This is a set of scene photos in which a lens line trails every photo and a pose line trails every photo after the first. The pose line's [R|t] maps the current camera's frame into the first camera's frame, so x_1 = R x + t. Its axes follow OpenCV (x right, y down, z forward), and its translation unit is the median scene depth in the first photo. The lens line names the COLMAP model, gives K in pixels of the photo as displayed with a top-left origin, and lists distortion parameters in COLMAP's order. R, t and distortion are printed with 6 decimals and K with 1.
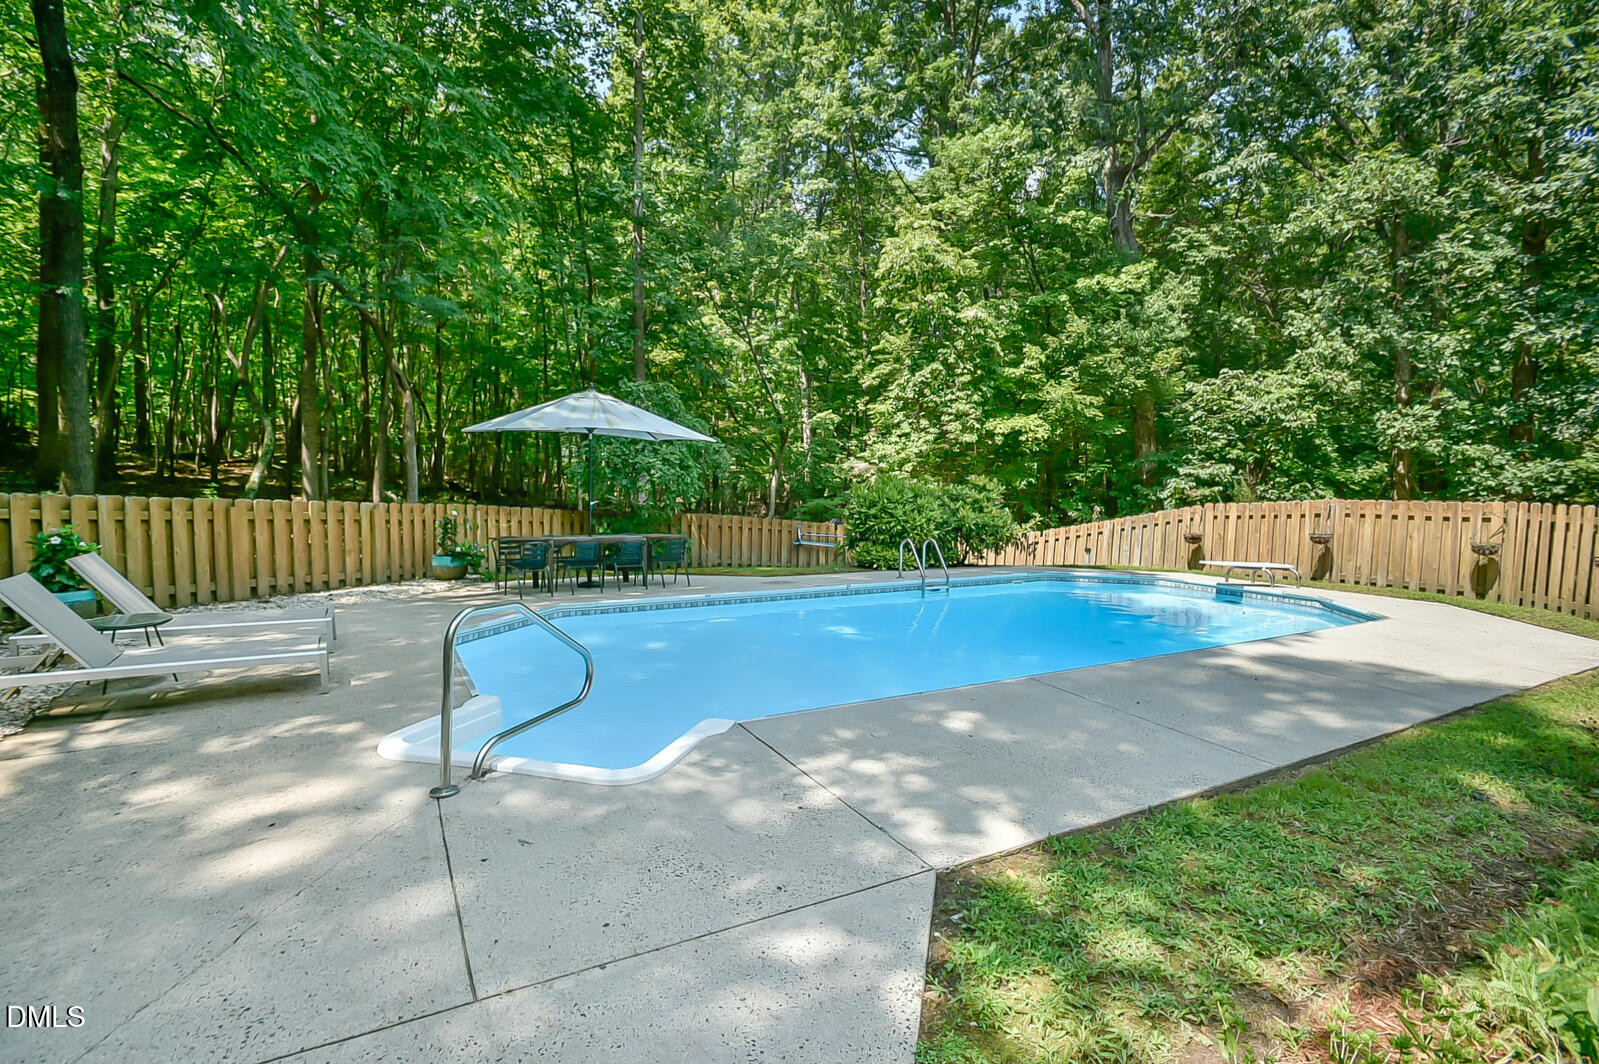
lens RADIAL K [[757.8, 0, 791.7], [0, 757.8, 528.7], [0, 0, 1]] dist [-0.016307, 0.002786]
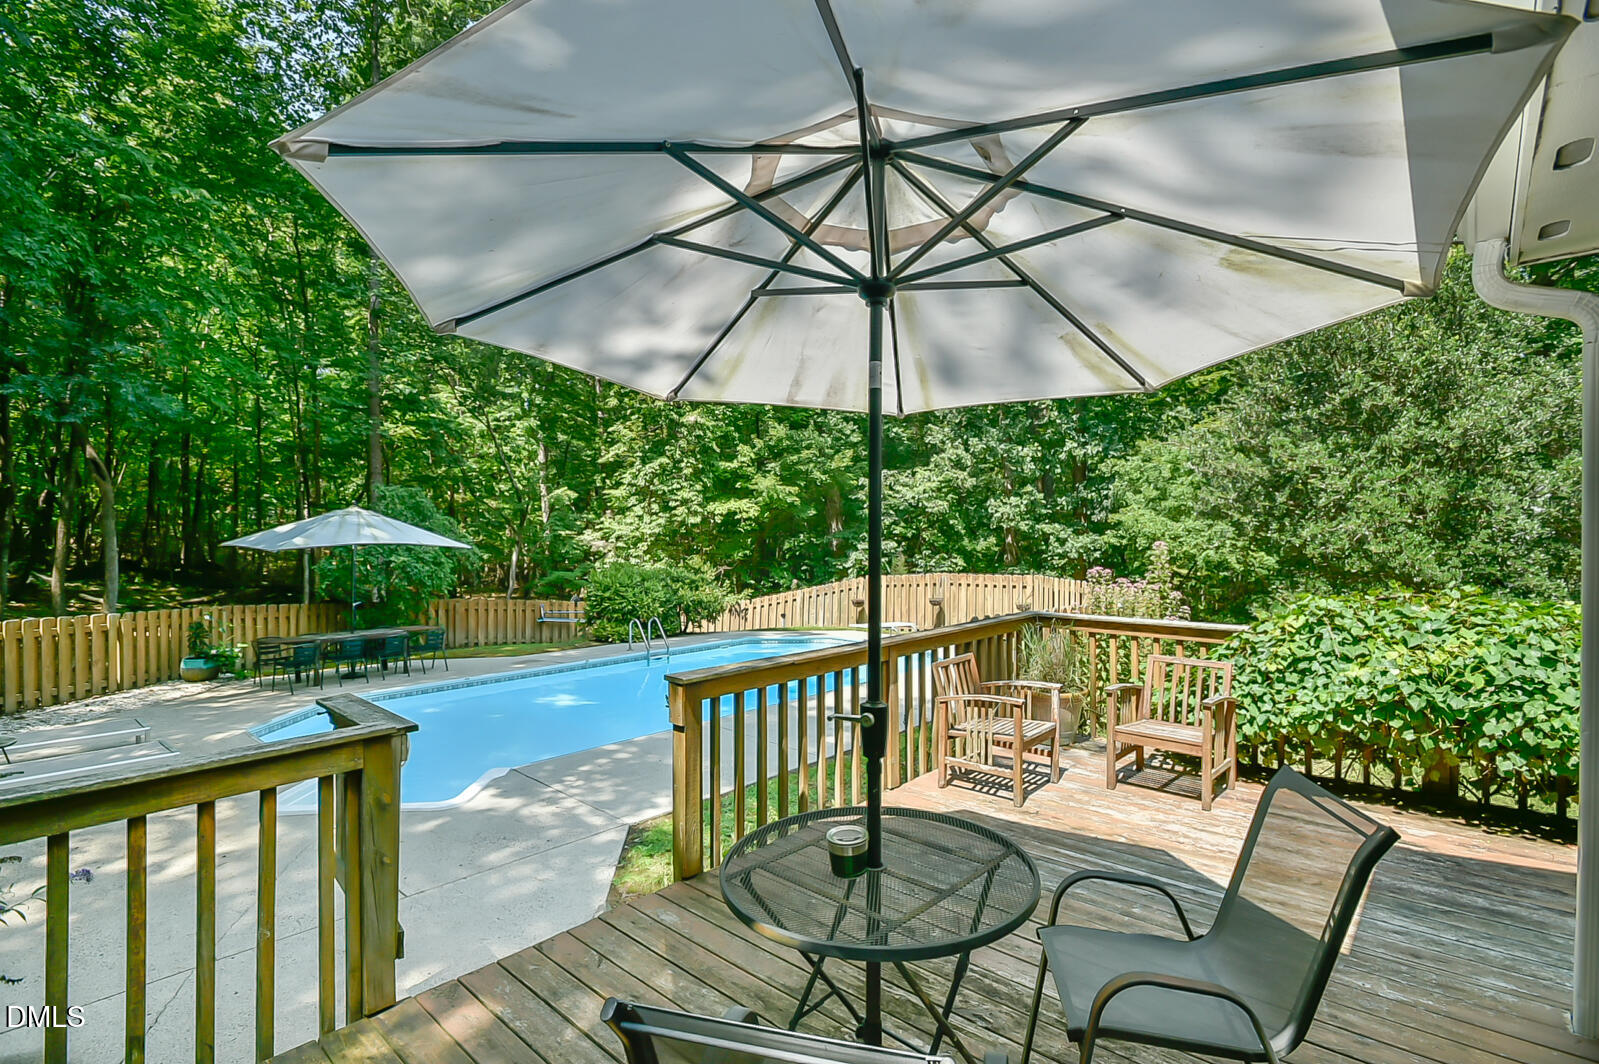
lens RADIAL K [[757.8, 0, 811.3], [0, 757.8, 523.4], [0, 0, 1]] dist [-0.016307, 0.002786]
pose [[0.935939, -0.006185, 0.352107, -0.008974], [0.032557, 0.997083, -0.069027, -0.029209], [-0.350653, 0.076068, 0.933411, -0.173352]]
